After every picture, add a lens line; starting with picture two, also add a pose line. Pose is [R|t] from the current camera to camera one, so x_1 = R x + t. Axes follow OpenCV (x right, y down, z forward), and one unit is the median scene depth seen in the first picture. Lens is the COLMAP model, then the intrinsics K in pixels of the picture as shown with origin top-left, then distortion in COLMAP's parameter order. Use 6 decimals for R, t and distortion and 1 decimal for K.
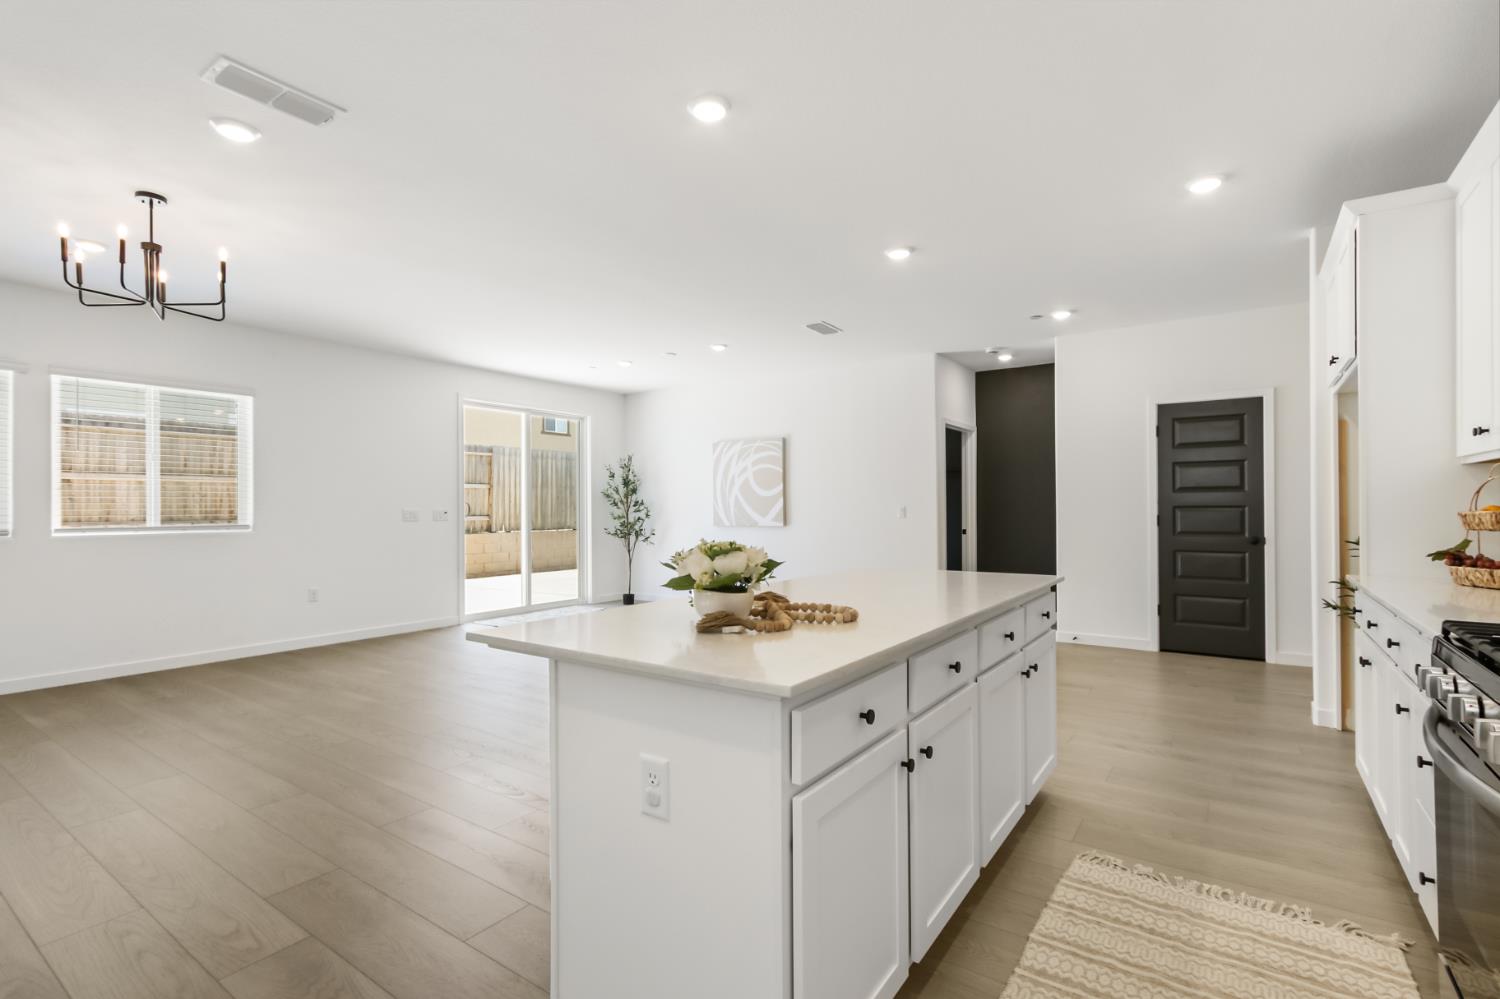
lens RADIAL K [[699.1, 0, 748.8], [0, 699.1, 507.9], [0, 0, 1]] dist [0.000389, 0.006414]
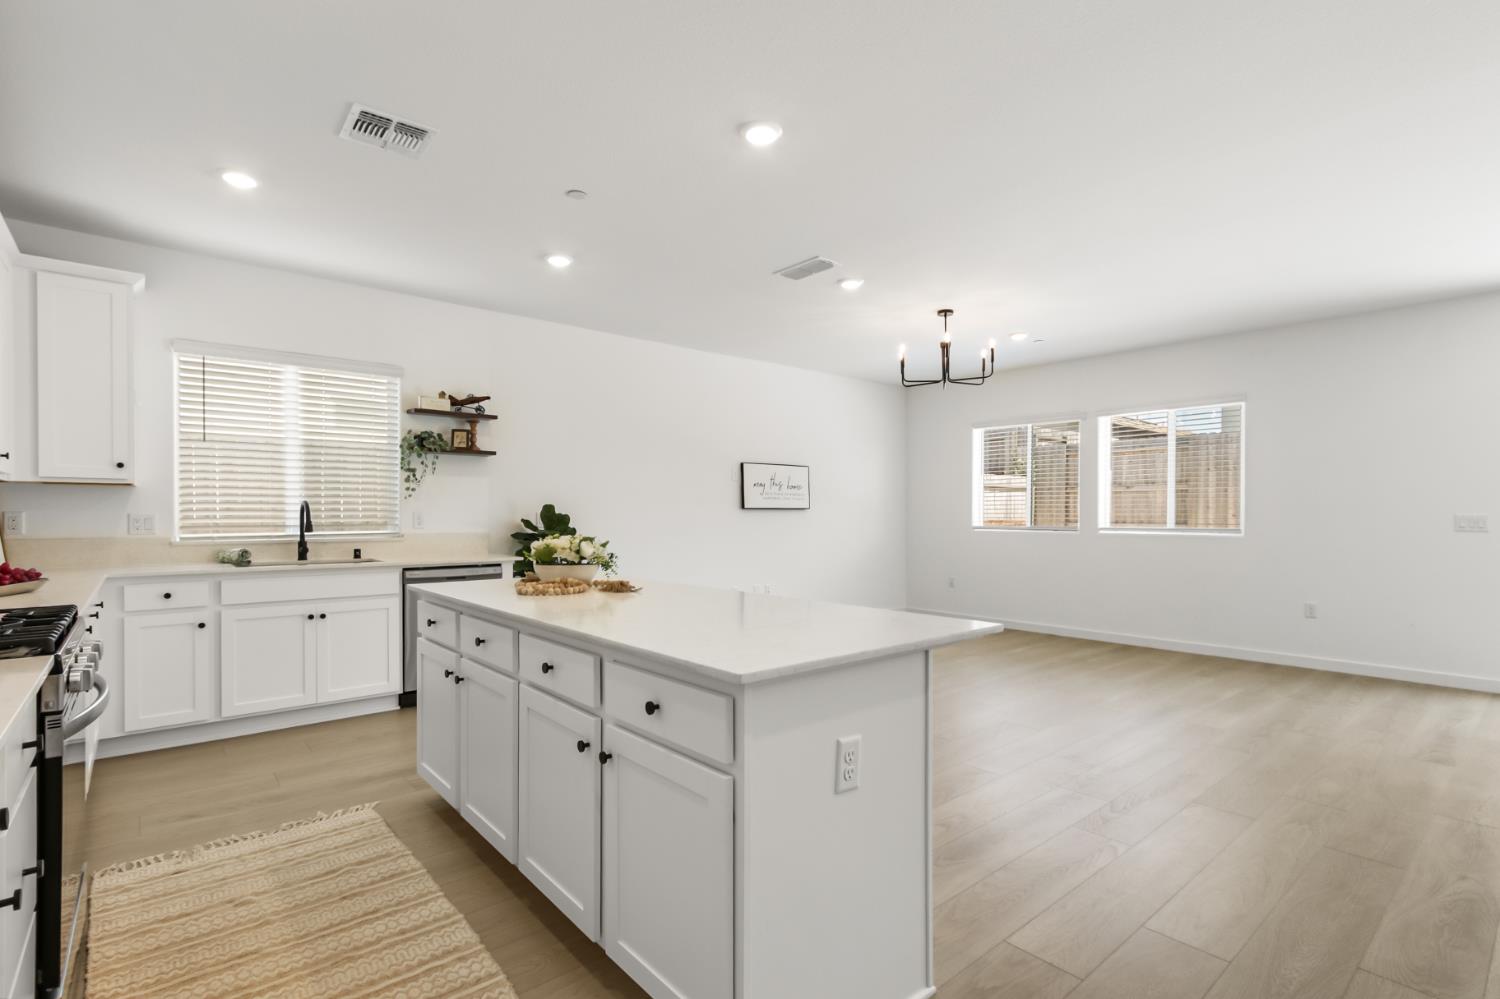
lens RADIAL K [[709.1, 0, 759.4], [0, 709.1, 521.8], [0, 0, 1]] dist [0.000887, 0.001195]
pose [[-0.239116, 0.013470, -0.970898, 0.331614], [0.000492, 0.999905, 0.013751, -0.000712], [0.970991, 0.002811, -0.239100, 0.421882]]
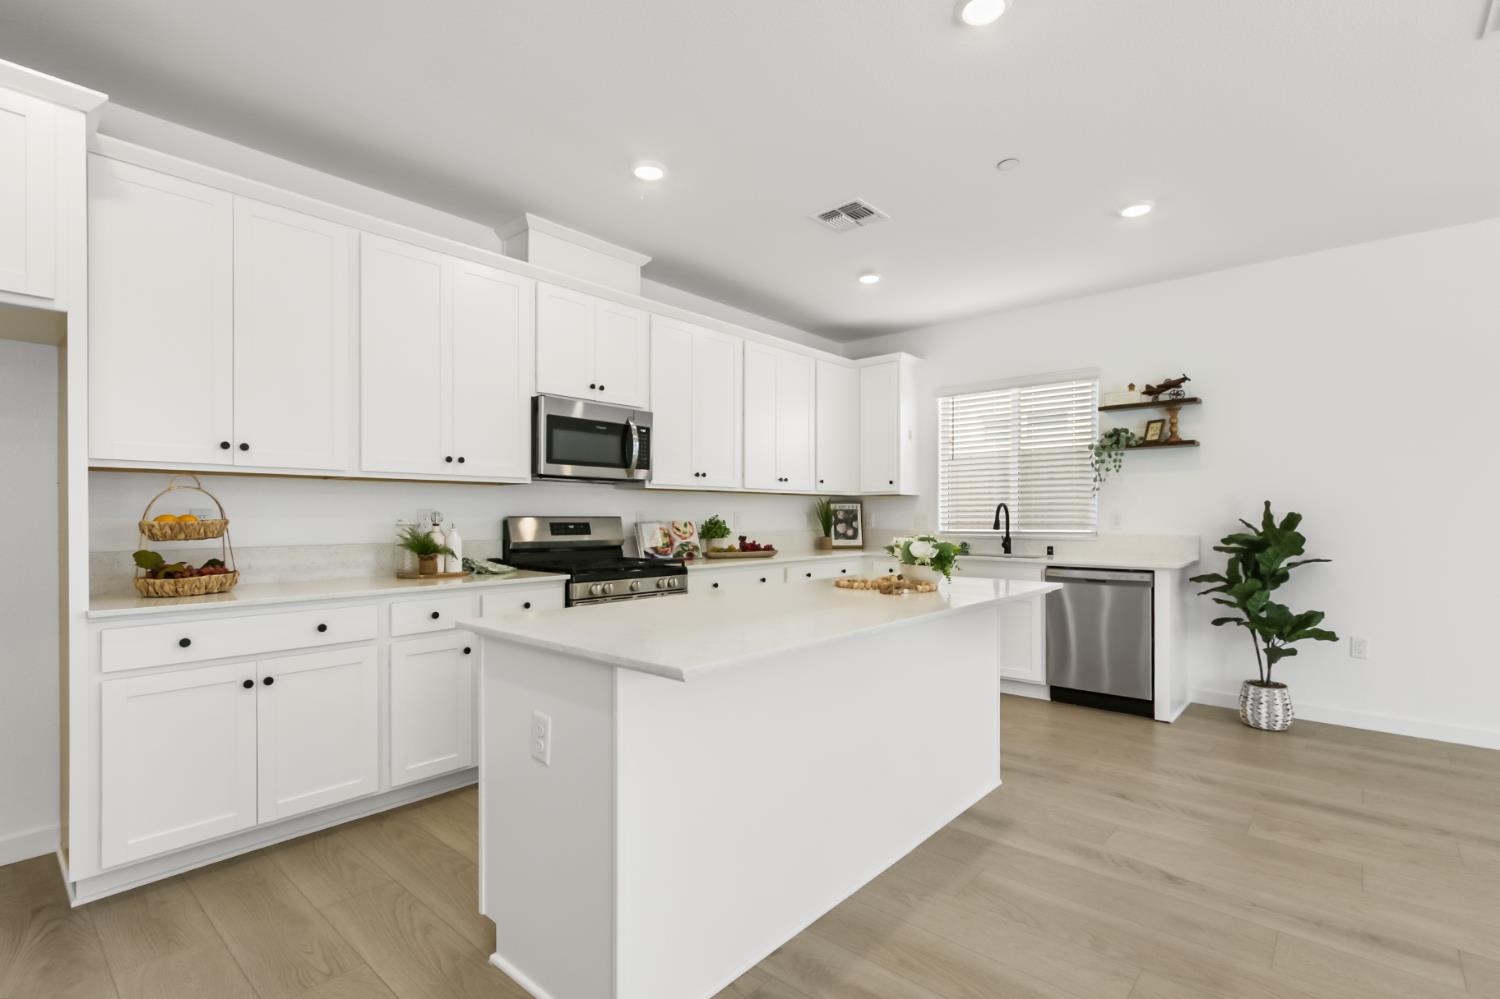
lens RADIAL K [[697.6, 0, 755.5], [0, 697.6, 522.7], [0, 0, 1]] dist [0.002509, 0.000917]
pose [[-0.994589, 0.004283, 0.103798, 0.039581], [0.005225, 0.999948, 0.008803, 0.001641], [-0.103755, 0.009298, -0.994559, 0.609962]]
